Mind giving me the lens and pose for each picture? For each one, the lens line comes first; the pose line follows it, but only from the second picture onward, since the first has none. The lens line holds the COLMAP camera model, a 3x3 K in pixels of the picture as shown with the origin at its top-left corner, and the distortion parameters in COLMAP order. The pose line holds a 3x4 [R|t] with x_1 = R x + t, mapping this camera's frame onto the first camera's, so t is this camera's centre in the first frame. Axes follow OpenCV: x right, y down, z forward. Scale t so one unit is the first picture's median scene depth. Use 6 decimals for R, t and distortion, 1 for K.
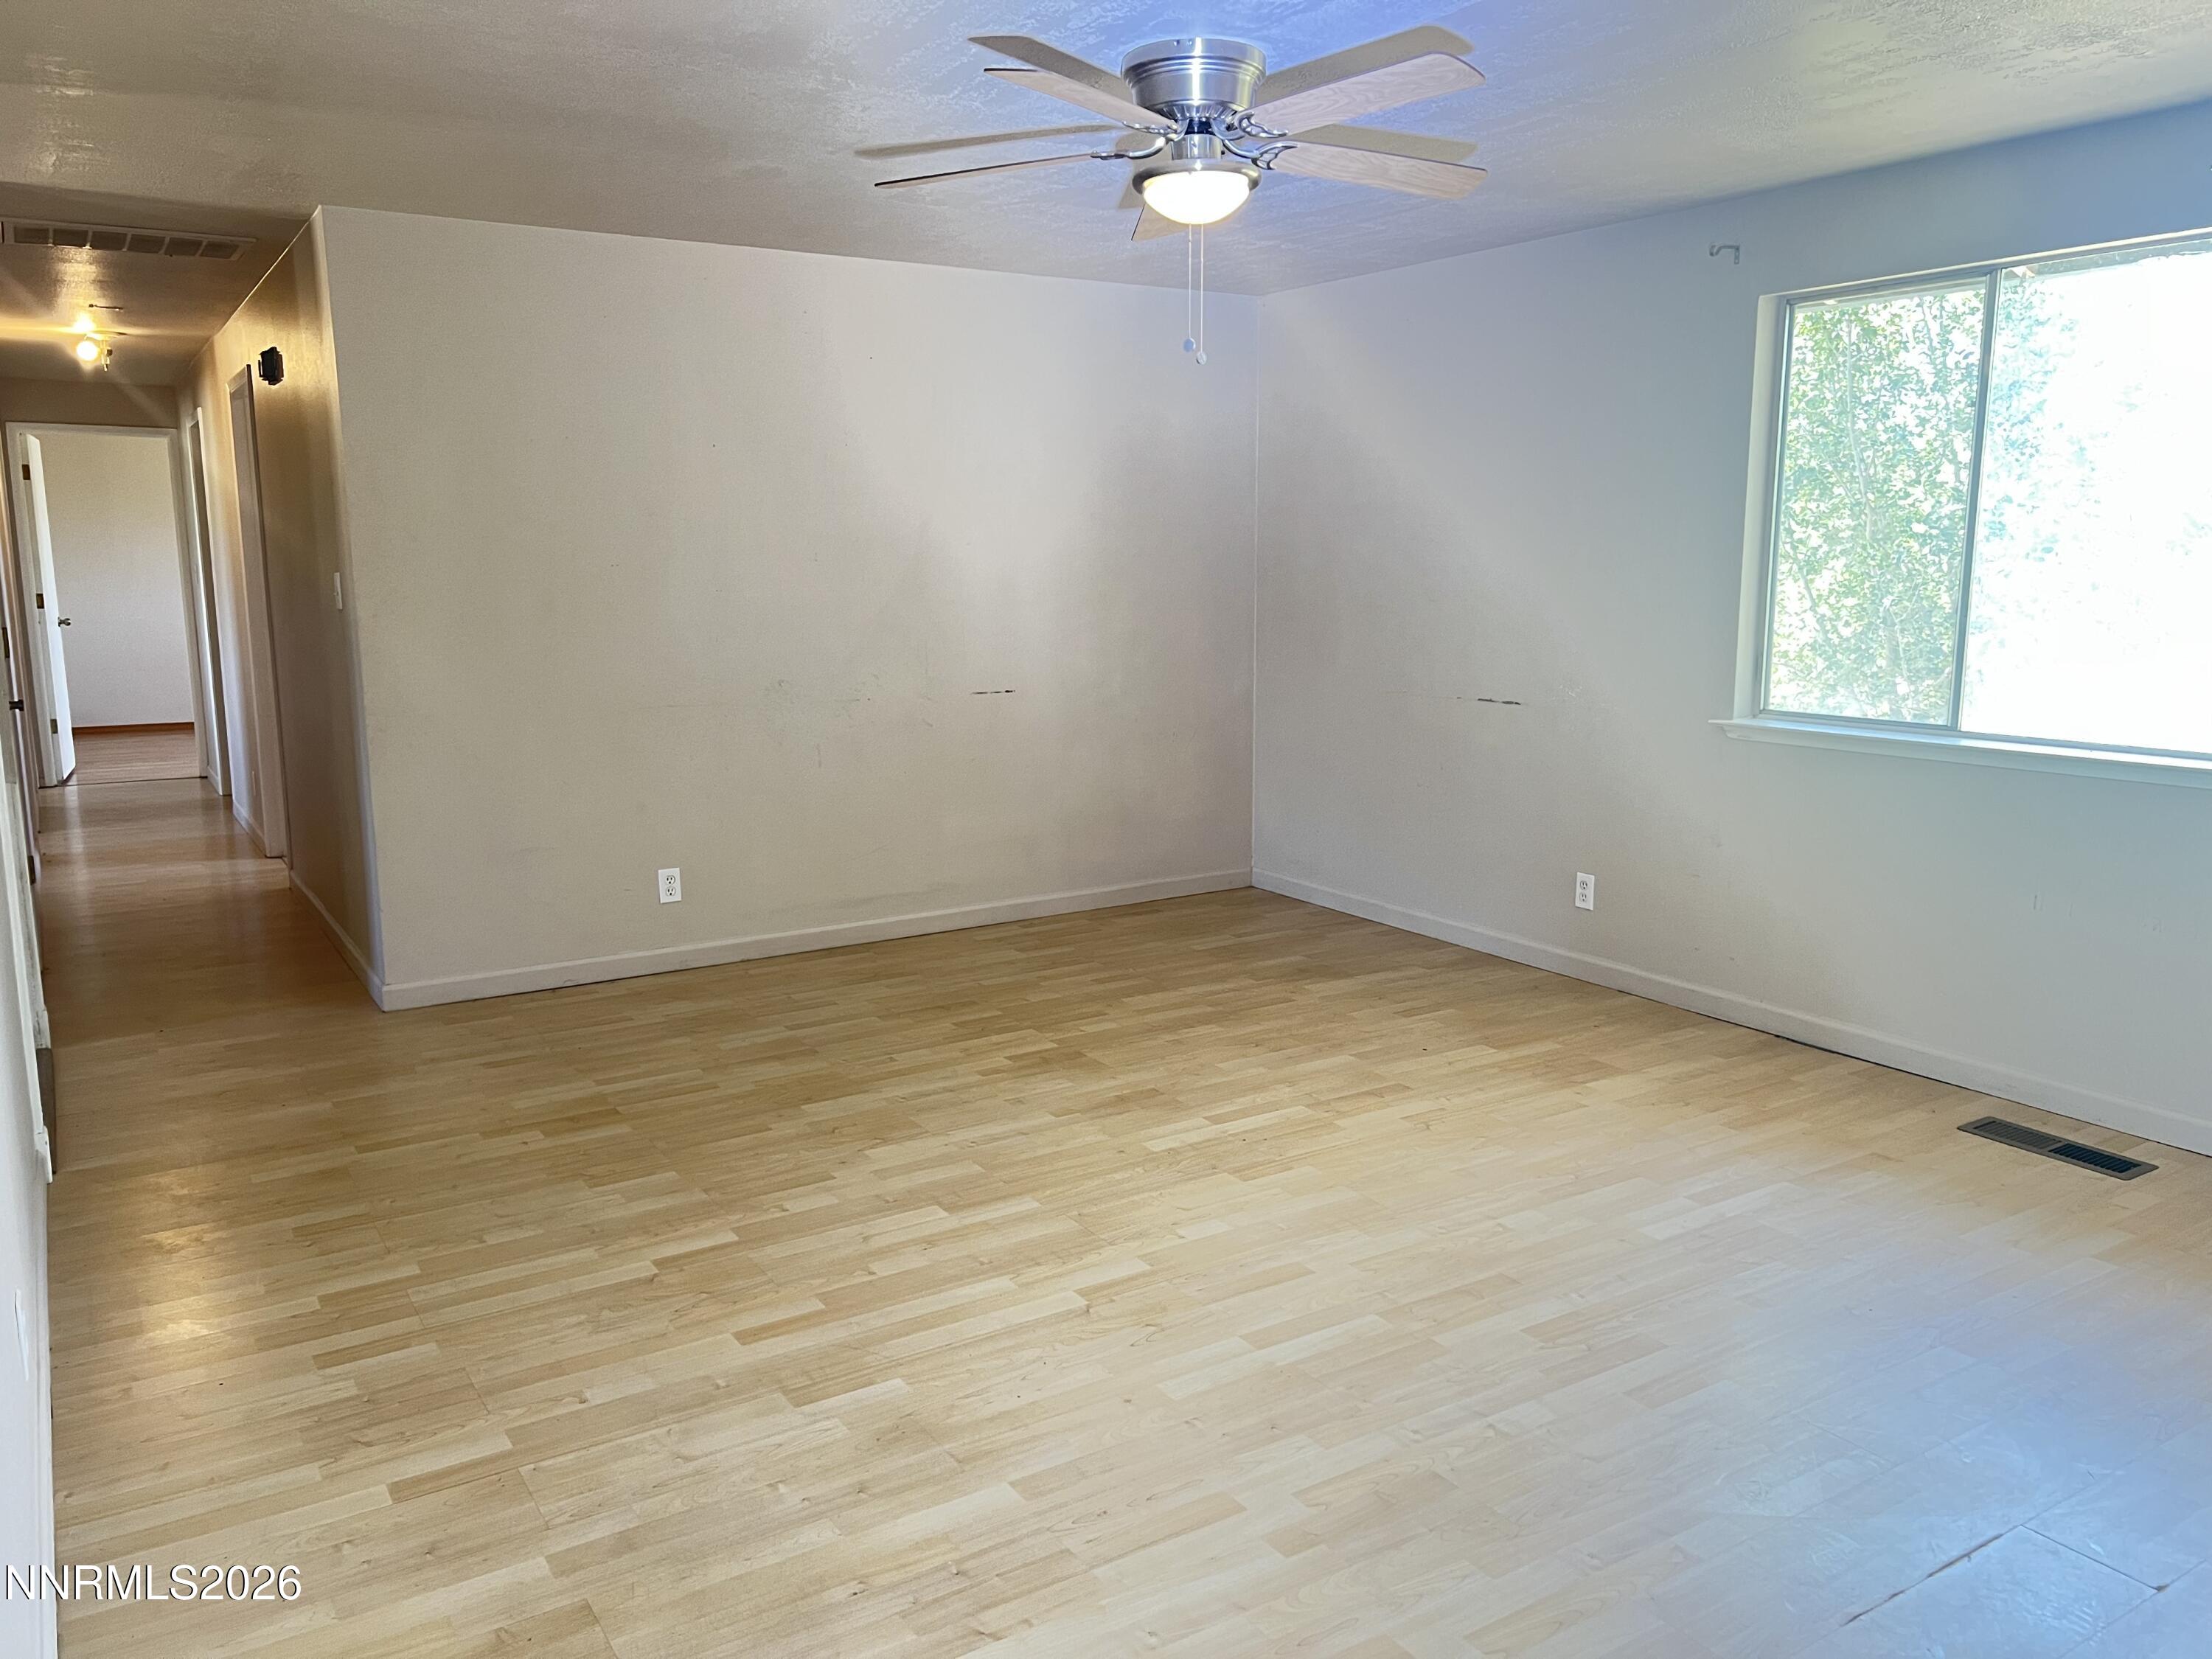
lens RADIAL K [[1664.6, 0, 1120.1], [0, 1664.6, 831.0], [0, 0, 1]] dist [0.063398, -0.075573]
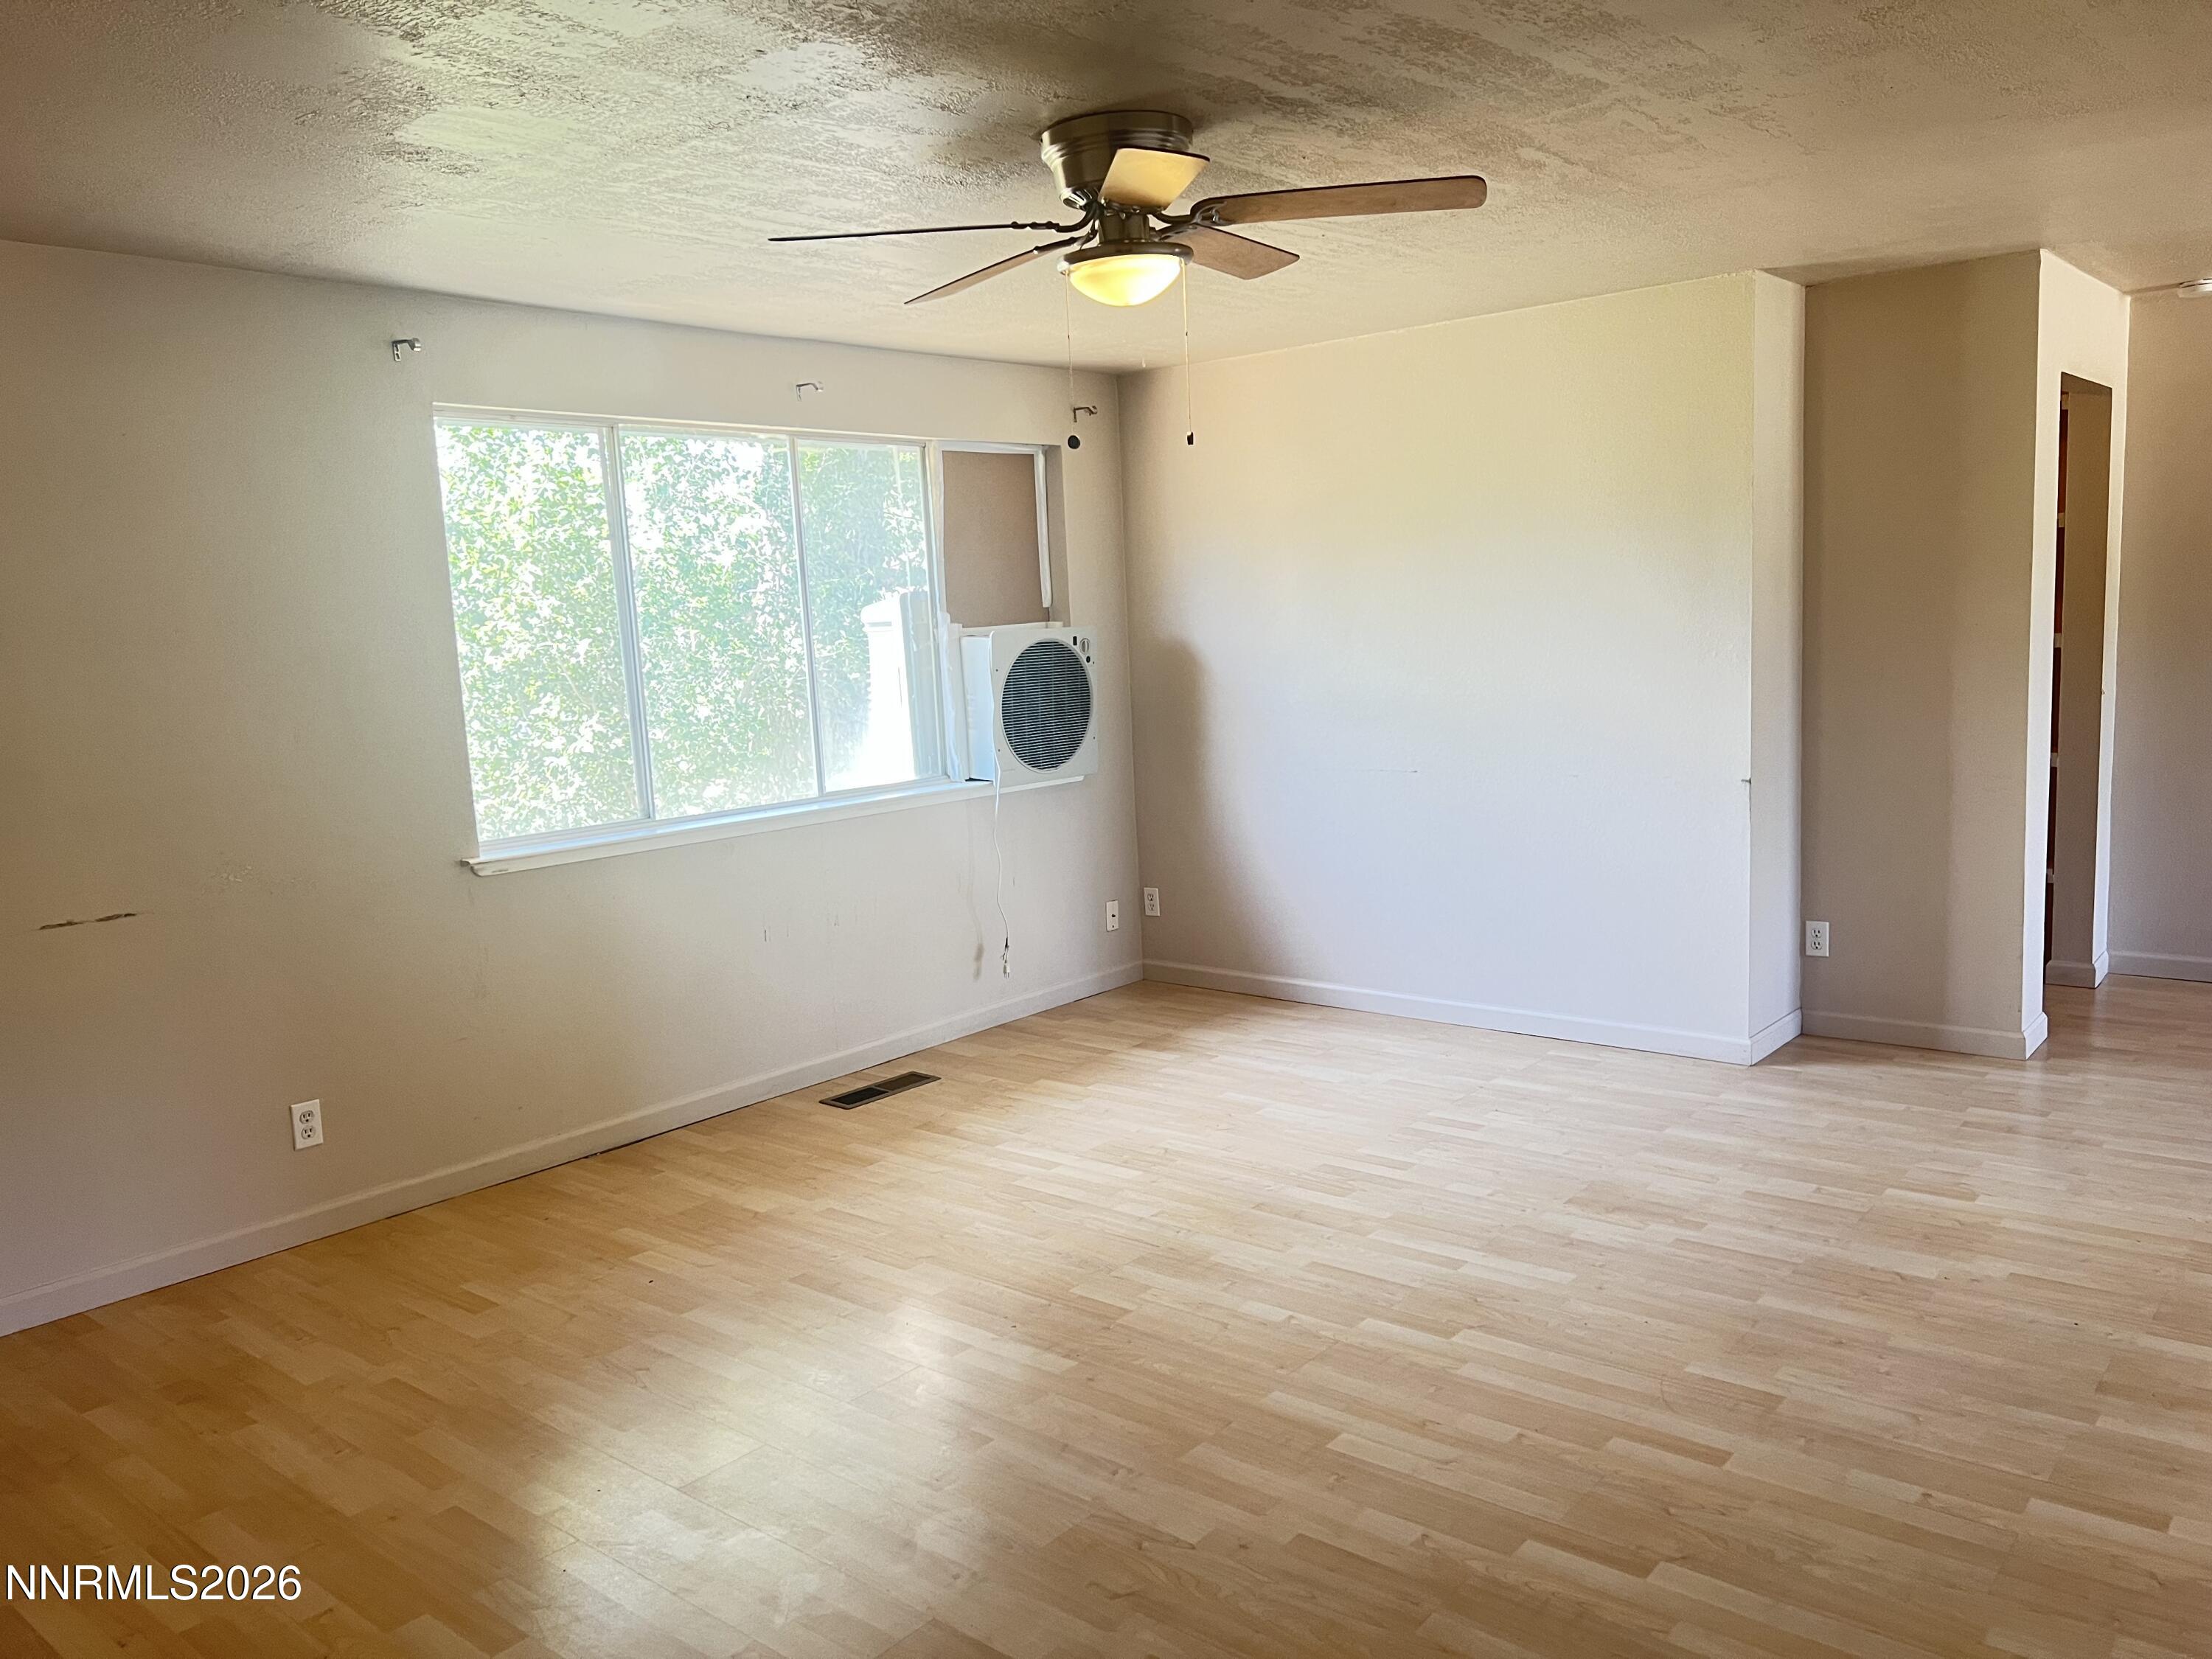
lens RADIAL K [[1664.6, 0, 1120.1], [0, 1664.6, 831.0], [0, 0, 1]] dist [0.063398, -0.075573]
pose [[-0.299564, -0.105976, 0.948172, -0.785482], [0.207715, 0.962729, 0.173228, -0.213635], [-0.931191, 0.248842, -0.266386, 1.187170]]
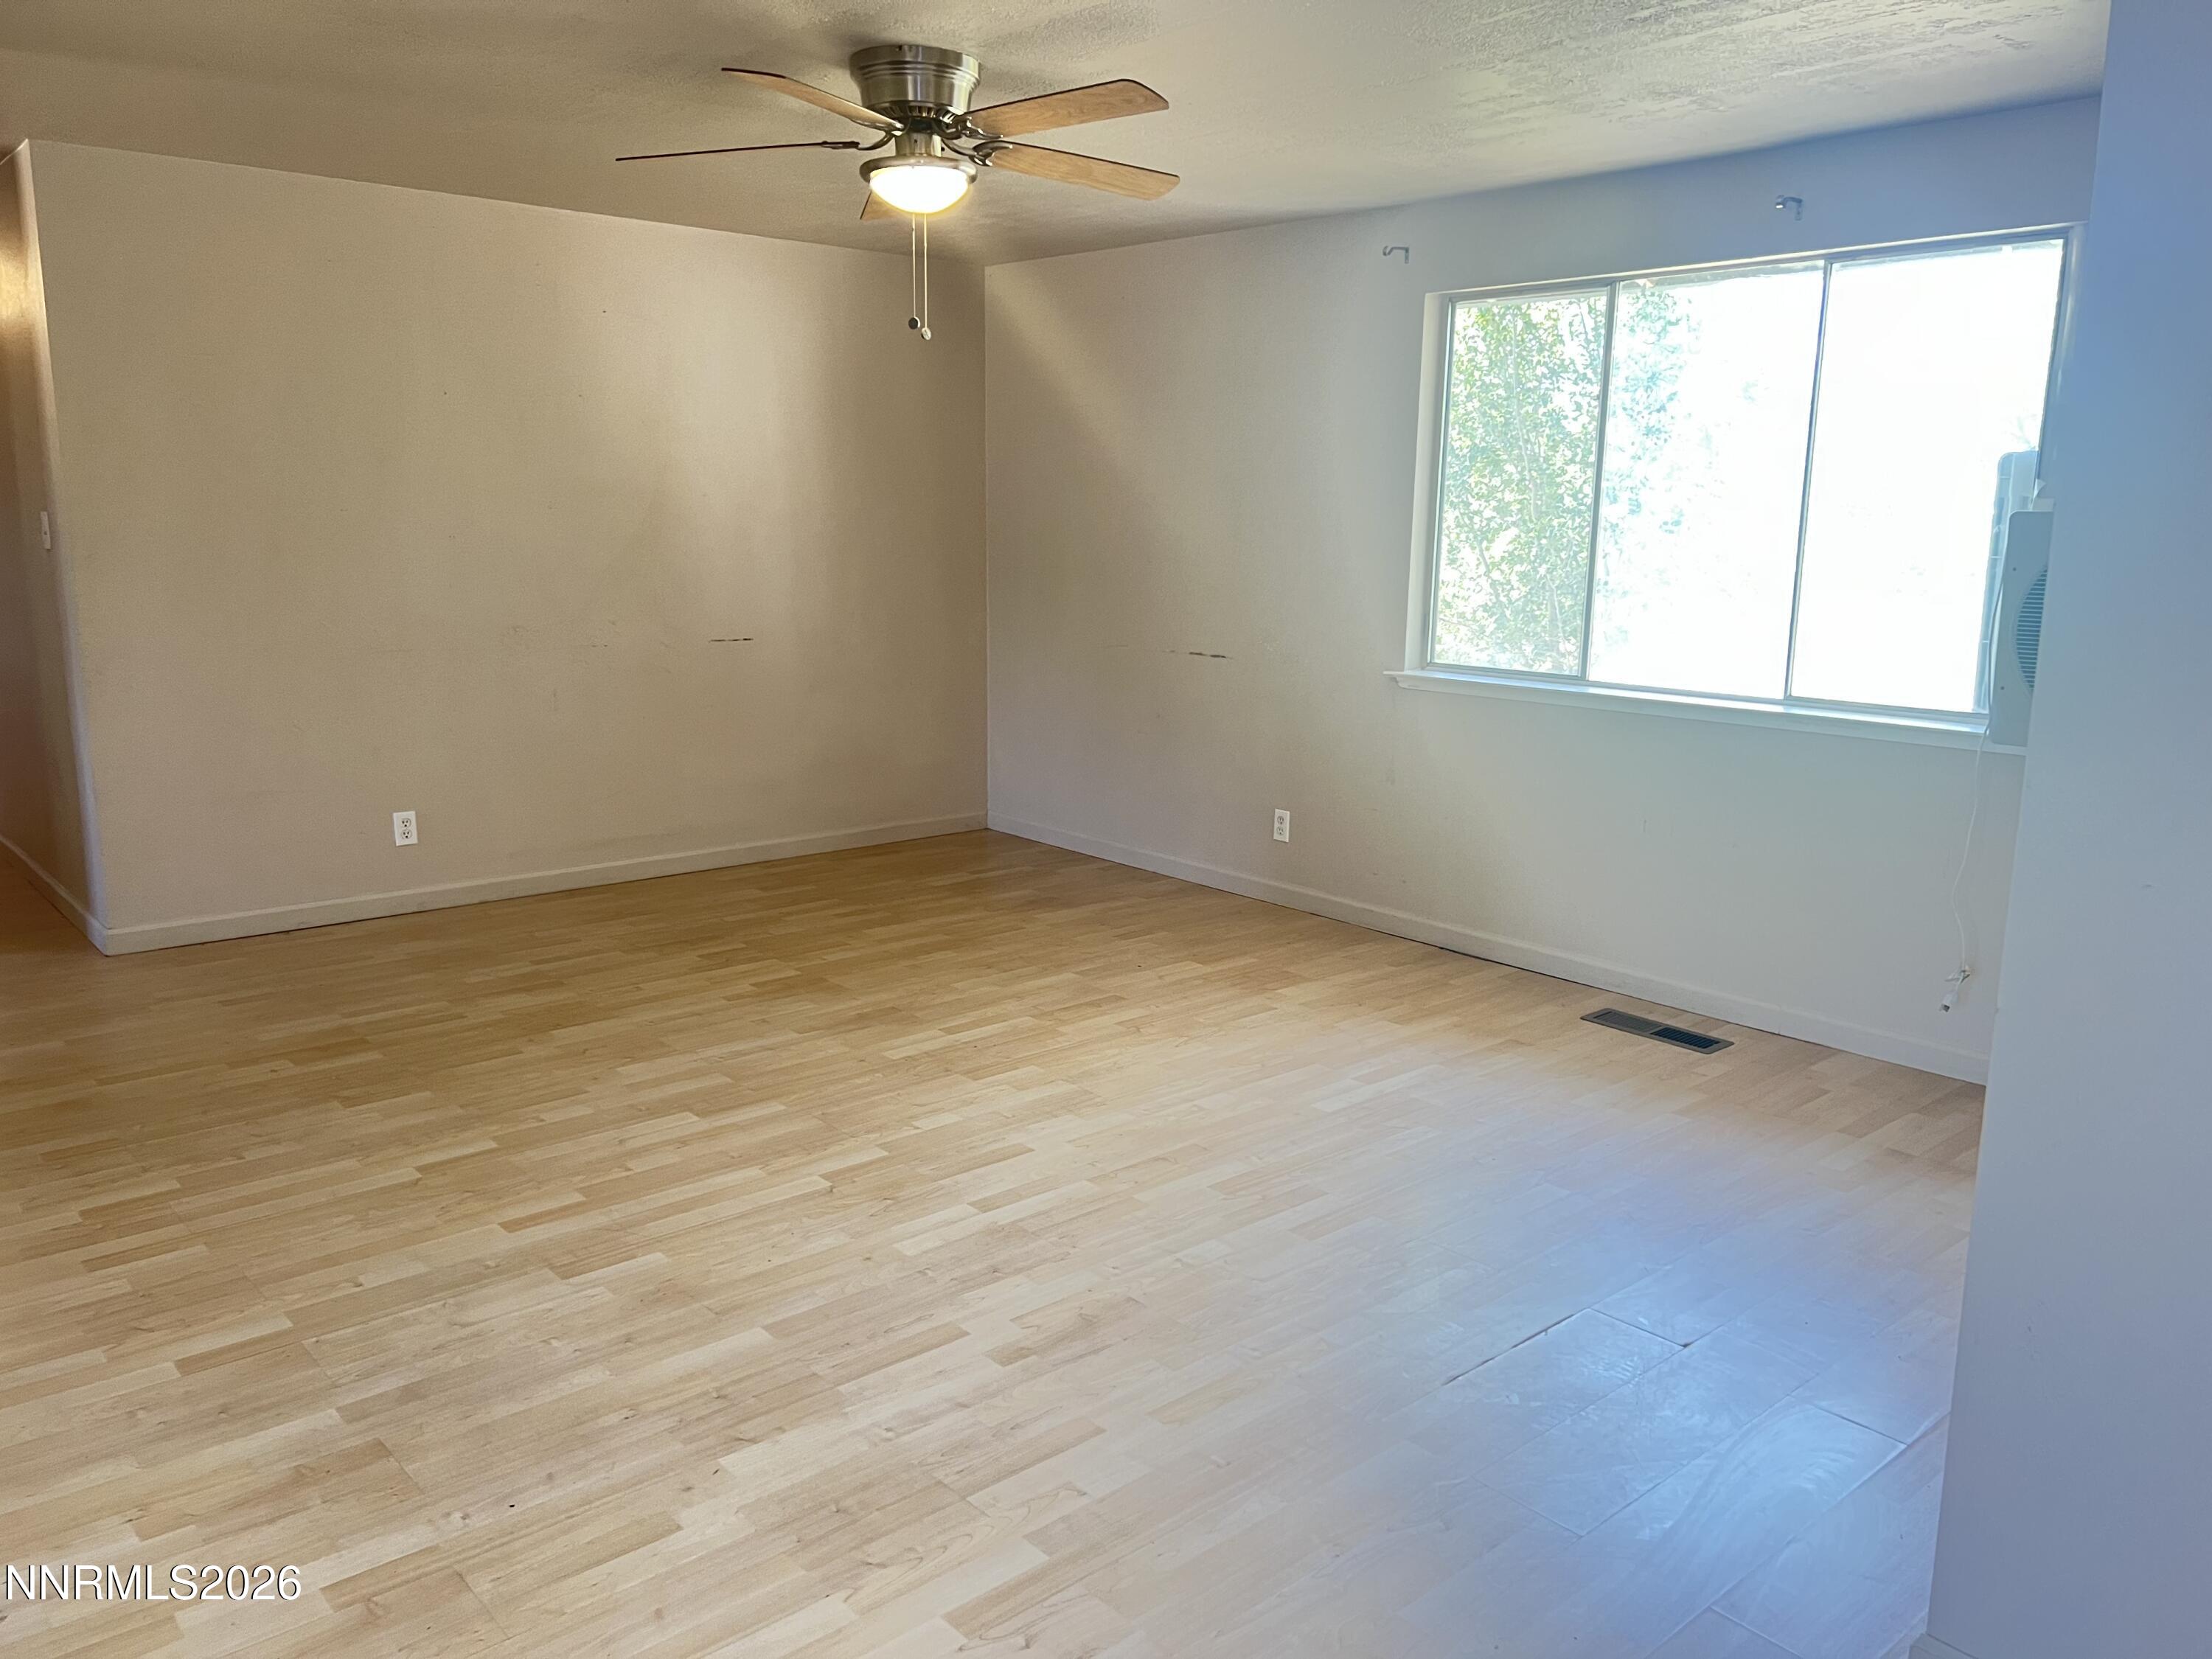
lens RADIAL K [[1665.1, 0, 1132.4], [0, 1665.1, 829.3], [0, 0, 1]] dist [0.074830, -0.090140]
pose [[0.986974, -0.009407, 0.160606, 0.001428], [0.005461, 0.999673, 0.024994, 0.015050], [-0.160788, -0.023791, 0.986702, -0.111478]]
